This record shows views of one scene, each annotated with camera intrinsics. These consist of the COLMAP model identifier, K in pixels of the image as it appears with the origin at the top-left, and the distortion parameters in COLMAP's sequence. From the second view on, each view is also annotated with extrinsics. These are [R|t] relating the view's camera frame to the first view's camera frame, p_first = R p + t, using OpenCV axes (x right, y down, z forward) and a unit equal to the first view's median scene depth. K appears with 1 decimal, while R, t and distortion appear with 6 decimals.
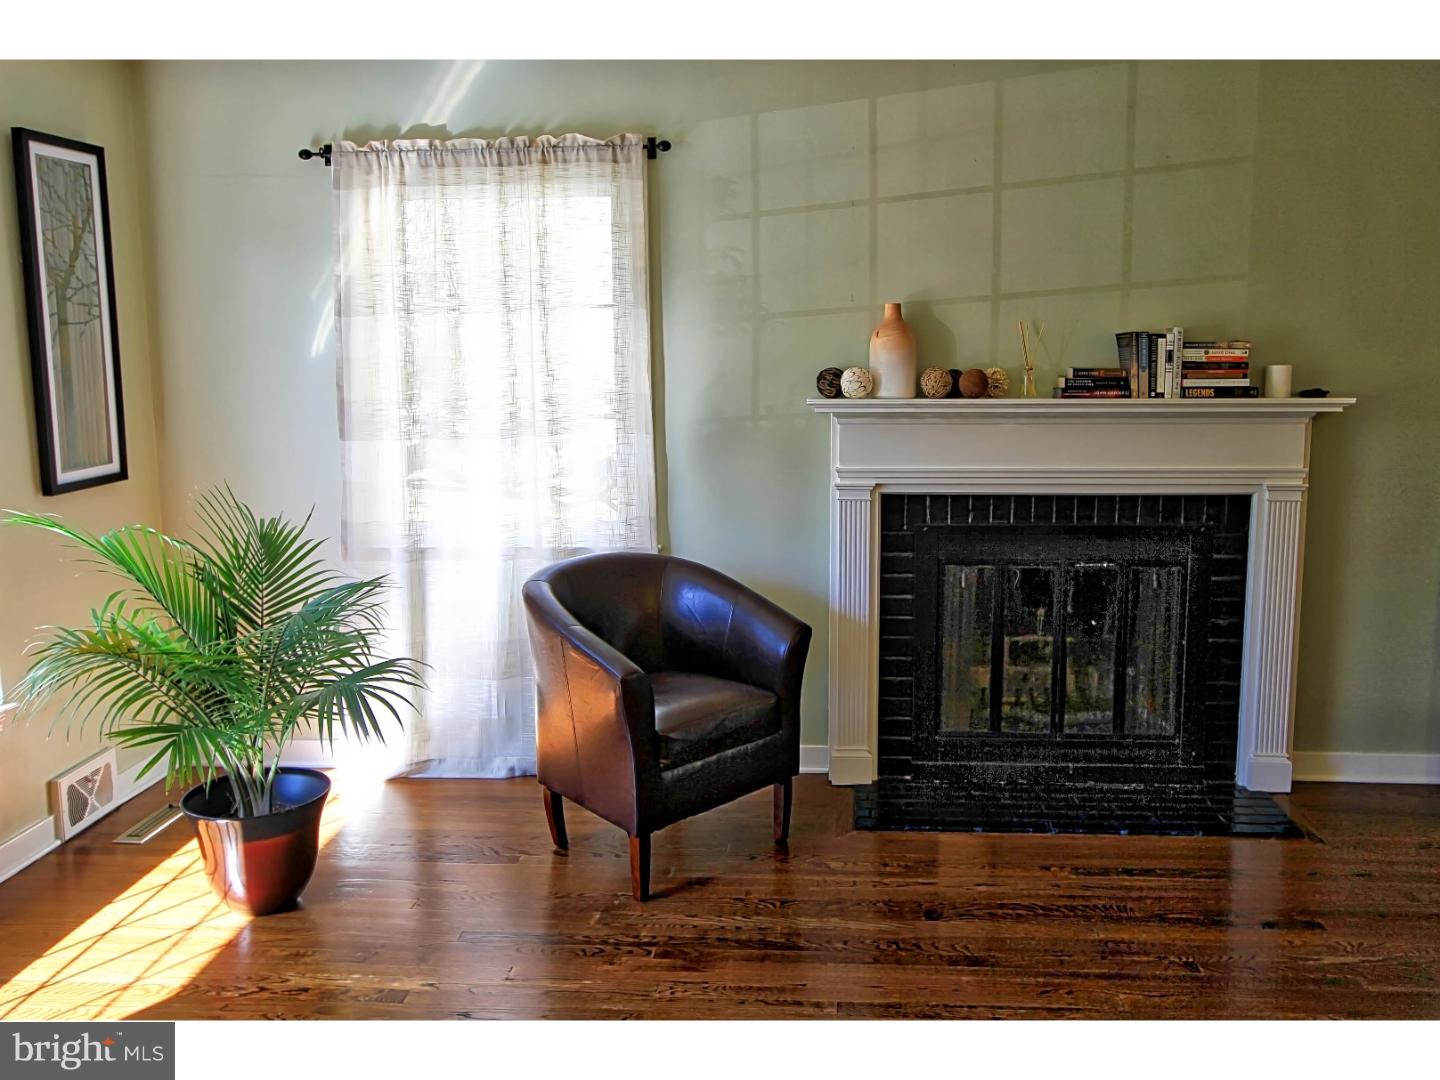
lens RADIAL K [[1177.1, 0, 720.0], [0, 1177.1, 540.0], [0, 0, 1]] dist [-0.002432, 0.000050]
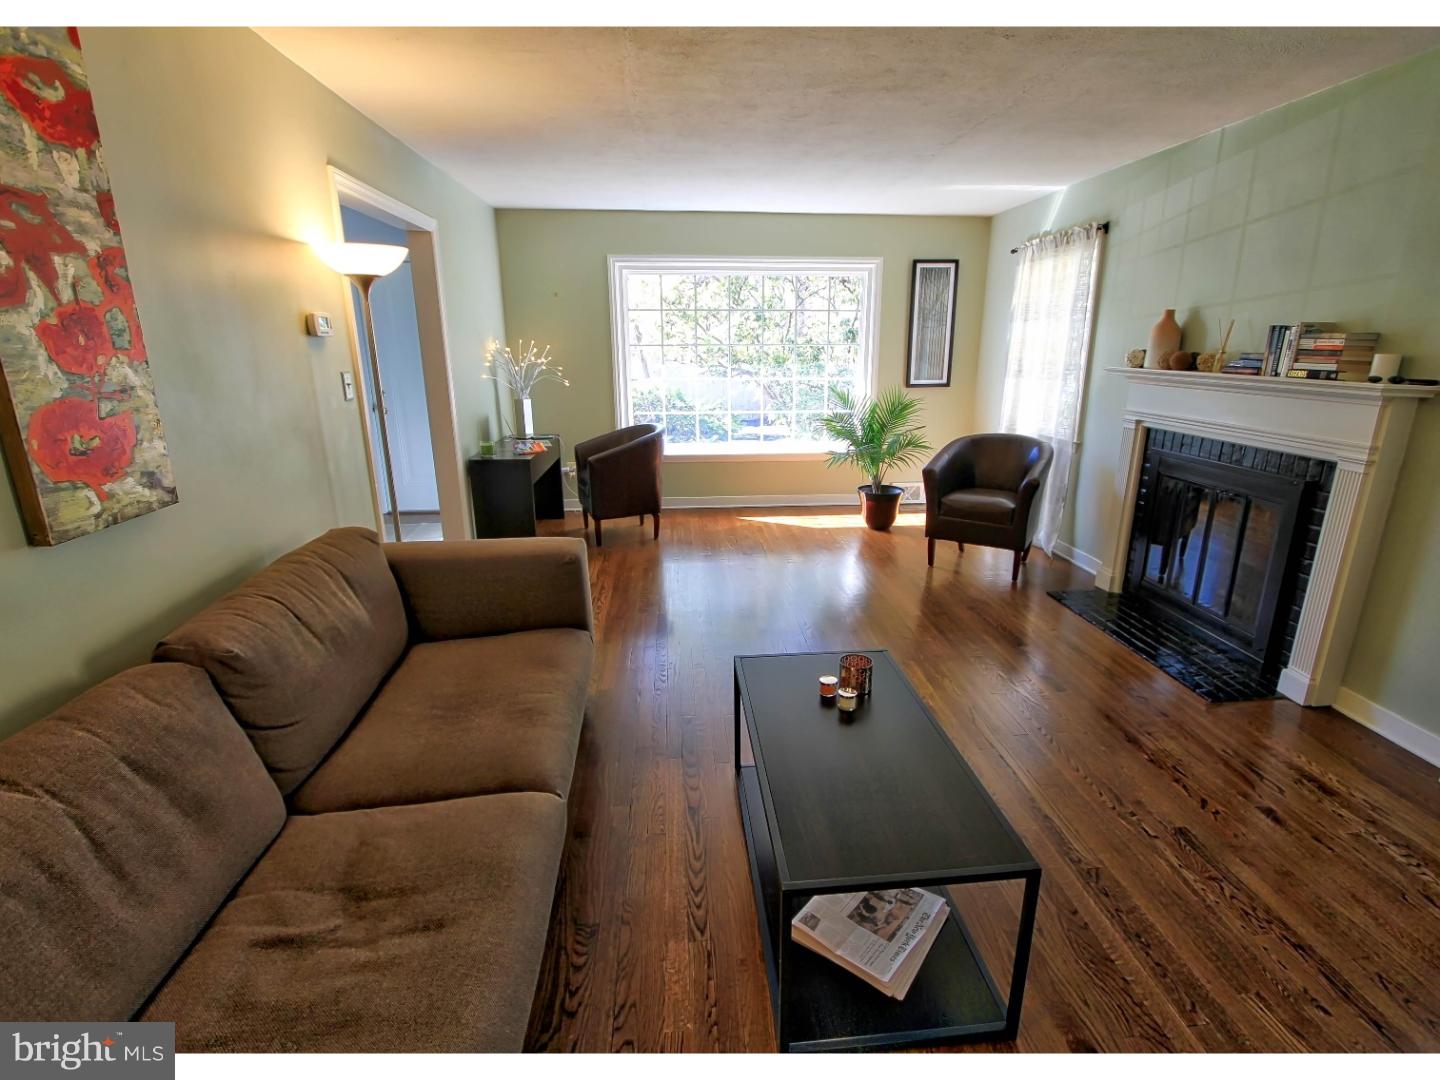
lens RADIAL K [[708.4, 0, 746.9], [0, 708.4, 545.7], [0, 0, 1]] dist [-0.013039, -0.000432]
pose [[0.162736, 0.280352, -0.946002, 1.076026], [-0.162754, 0.953276, 0.254510, -0.042544], [0.973154, 0.112548, 0.200760, 0.276979]]
